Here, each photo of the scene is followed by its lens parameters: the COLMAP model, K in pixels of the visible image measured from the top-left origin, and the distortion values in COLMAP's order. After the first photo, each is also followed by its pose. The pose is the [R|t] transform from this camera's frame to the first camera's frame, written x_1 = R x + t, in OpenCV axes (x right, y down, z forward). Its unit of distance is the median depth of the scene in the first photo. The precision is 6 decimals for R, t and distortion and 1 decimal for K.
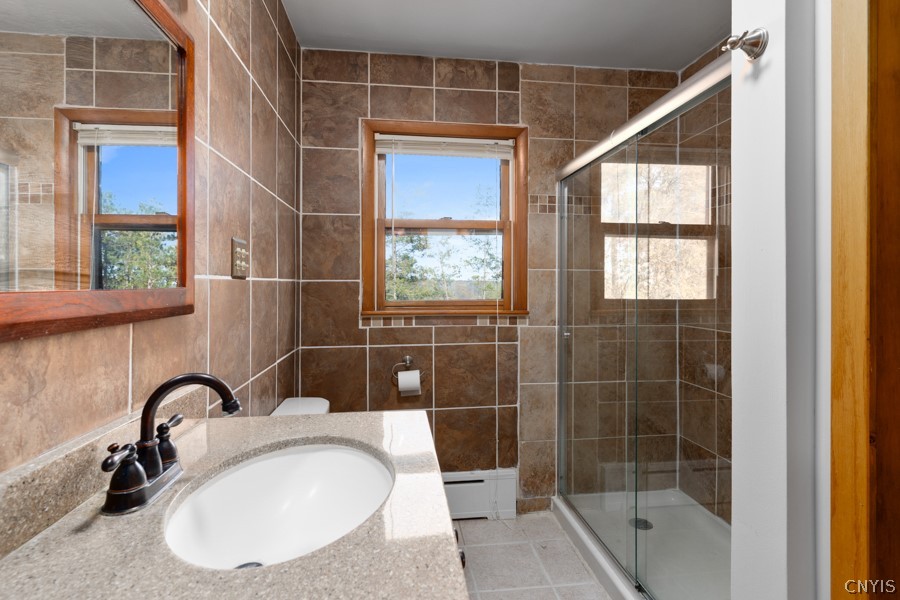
lens RADIAL K [[439.9, 0, 446.6], [0, 439.9, 292.7], [0, 0, 1]] dist [0.000211, -0.000377]
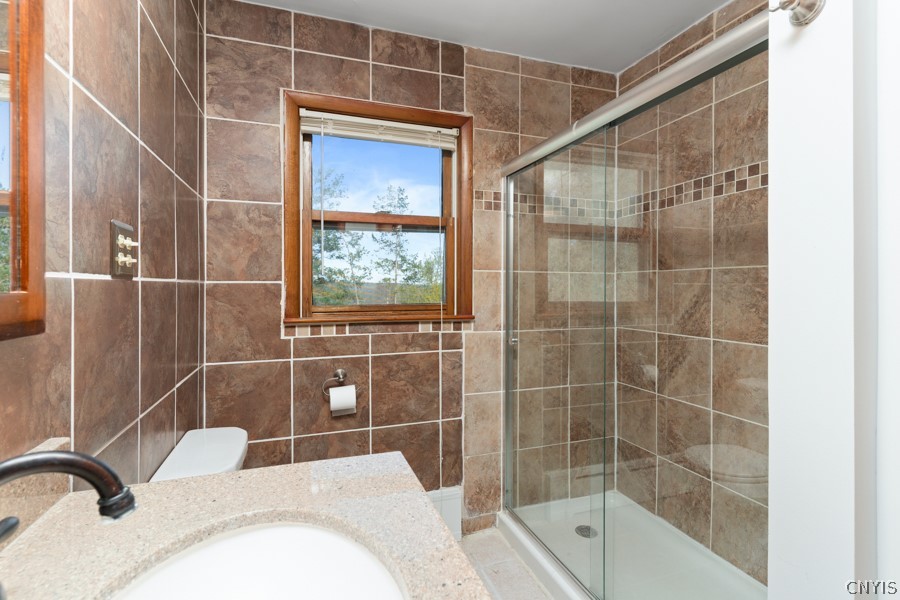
lens RADIAL K [[439.9, 0, 451.2], [0, 439.9, 295.7], [0, 0, 1]] dist [0.000211, -0.000377]
pose [[0.977639, -0.003834, 0.210256, -0.056083], [0.003401, 0.999991, 0.002417, -0.002319], [-0.210263, -0.001648, 0.977643, 0.106647]]
